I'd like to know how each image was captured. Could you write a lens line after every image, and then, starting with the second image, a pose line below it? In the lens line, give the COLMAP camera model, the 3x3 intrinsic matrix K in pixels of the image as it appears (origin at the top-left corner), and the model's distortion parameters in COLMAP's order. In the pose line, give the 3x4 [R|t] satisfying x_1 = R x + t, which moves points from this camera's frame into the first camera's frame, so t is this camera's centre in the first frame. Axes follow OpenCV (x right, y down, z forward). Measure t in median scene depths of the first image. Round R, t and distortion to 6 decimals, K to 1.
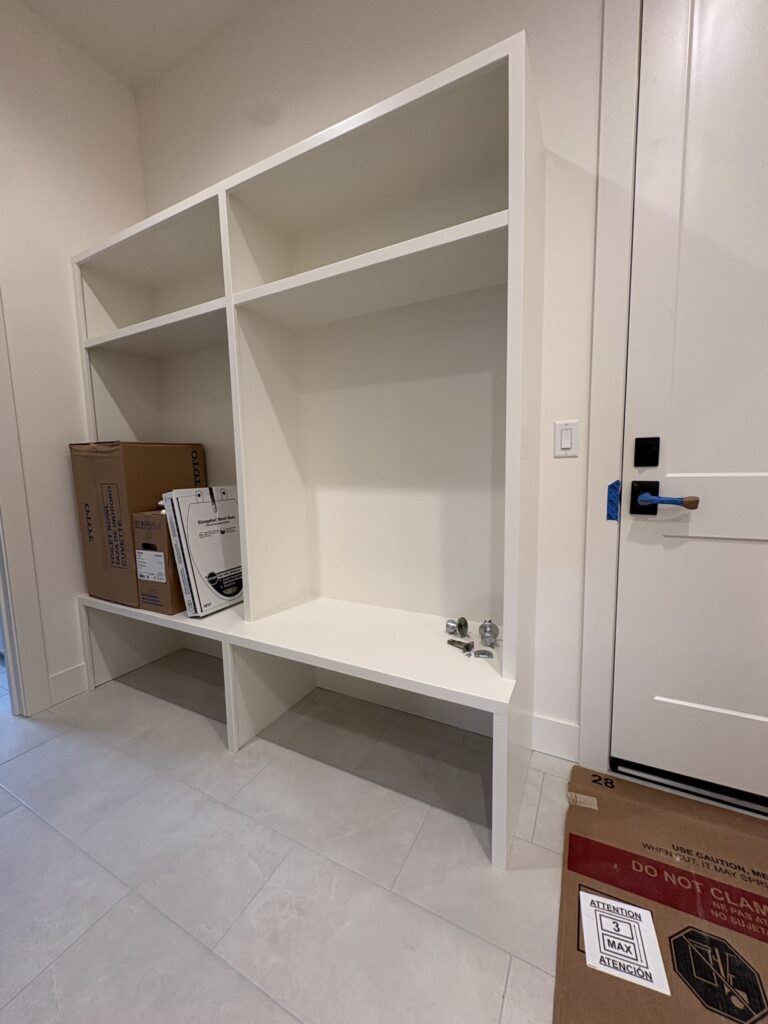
lens RADIAL K [[410.1, 0, 377.0], [0, 410.1, 512.5], [0, 0, 1]] dist [0.000539, -0.000065]
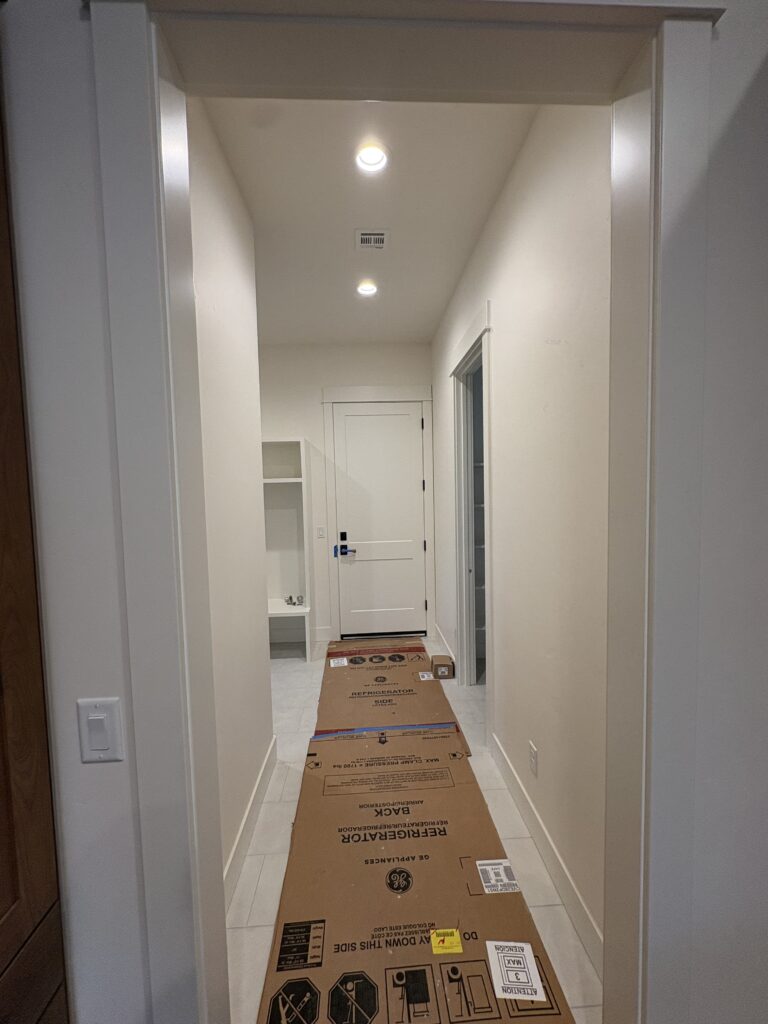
lens RADIAL K [[410.1, 0, 384.2], [0, 410.1, 516.0], [0, 0, 1]] dist [0.000539, -0.000065]
pose [[0.857023, -0.026655, 0.514589, -0.765795], [0.063035, 0.996584, -0.053361, -0.111416], [-0.511408, 0.078169, 0.855775, -2.021240]]
